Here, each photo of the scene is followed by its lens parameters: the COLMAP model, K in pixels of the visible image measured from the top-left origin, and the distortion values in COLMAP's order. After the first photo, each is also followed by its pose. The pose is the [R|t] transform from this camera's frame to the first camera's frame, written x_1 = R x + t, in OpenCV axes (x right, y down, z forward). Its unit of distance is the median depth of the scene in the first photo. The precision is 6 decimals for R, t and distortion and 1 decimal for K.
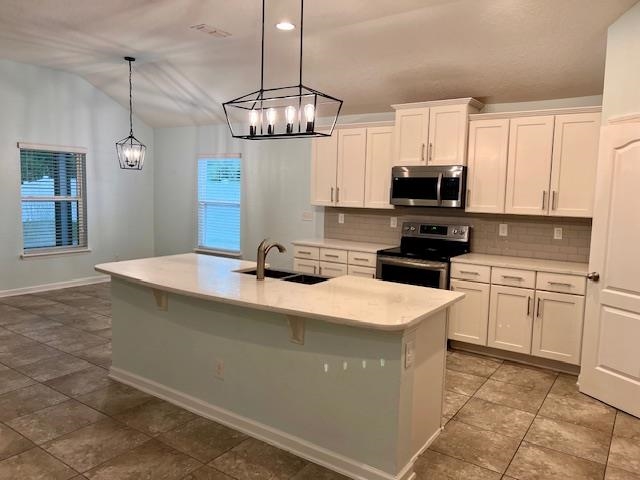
lens RADIAL K [[479.1, 0, 314.5], [0, 479.1, 240.8], [0, 0, 1]] dist [0.029539, -0.003119]
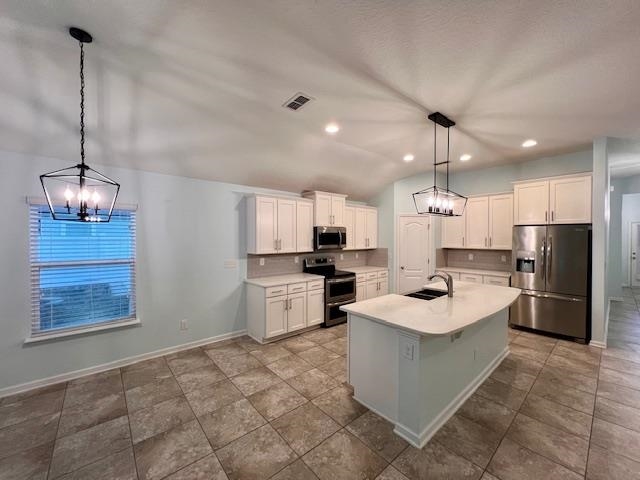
lens RADIAL K [[258.3, 0, 320.0], [0, 258.3, 240.0], [0, 0, 1]] dist [0.001062, 0.000286]
pose [[0.243688, -0.038435, 0.969092, -0.766245], [0.109731, 0.993891, 0.011826, -0.125045], [-0.963626, 0.103458, 0.246417, 0.822898]]
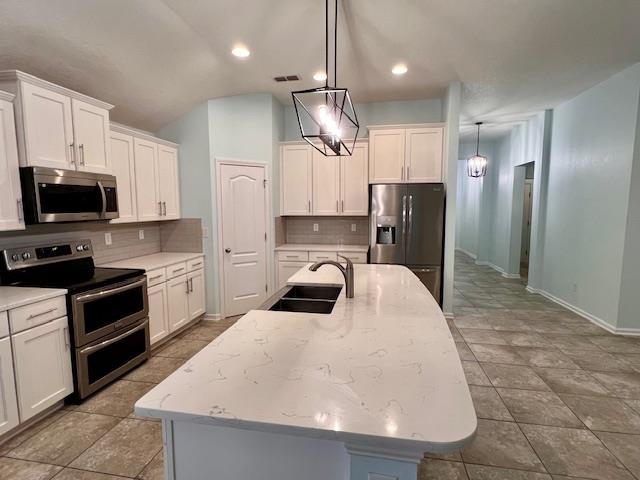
lens RADIAL K [[329.2, 0, 320.2], [0, 329.2, 243.9], [0, 0, 1]] dist [-0.005500, 0.000240]
pose [[-0.417731, -0.125719, 0.899831, -0.459398], [0.089533, 0.979864, 0.178465, -0.100446], [-0.904149, 0.155115, -0.398063, 0.891280]]
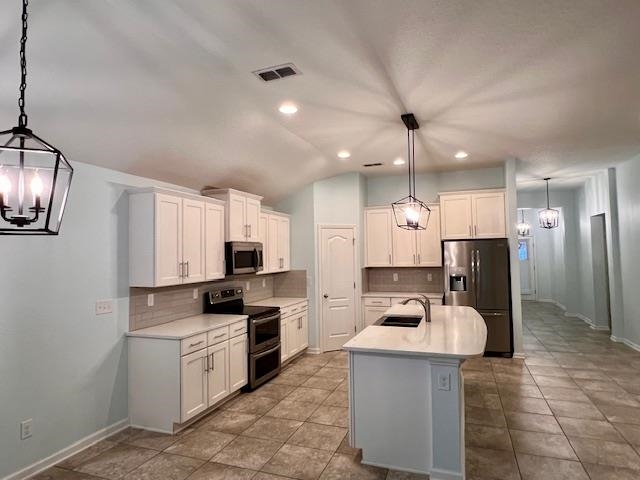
lens RADIAL K [[393.0, 0, 320.0], [0, 393.0, 240.0], [0, 0, 1]] dist [0.001885, 0.000424]
pose [[-0.259776, 0.013133, 0.965580, -0.840257], [0.113739, 0.993364, 0.017089, -0.159979], [-0.958947, 0.114263, -0.259546, 1.110920]]
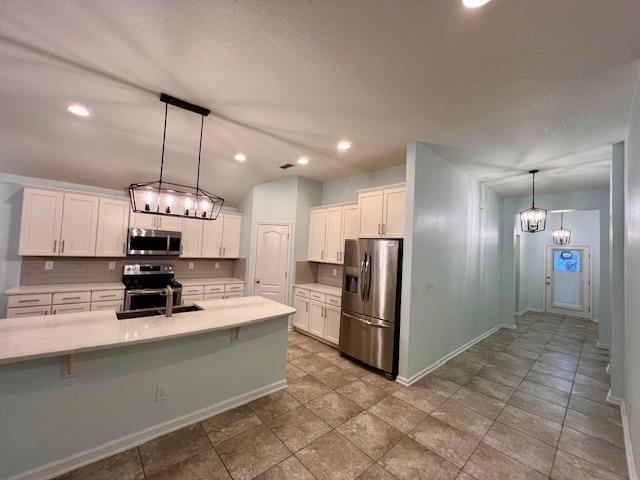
lens RADIAL K [[258.3, 0, 320.0], [0, 258.3, 240.0], [0, 0, 1]] dist [0.001062, 0.000286]
pose [[0.228250, 0.019040, 0.973416, -0.512671], [0.060164, 0.997622, -0.033621, -0.060548], [-0.971742, 0.066239, 0.226562, 0.265643]]
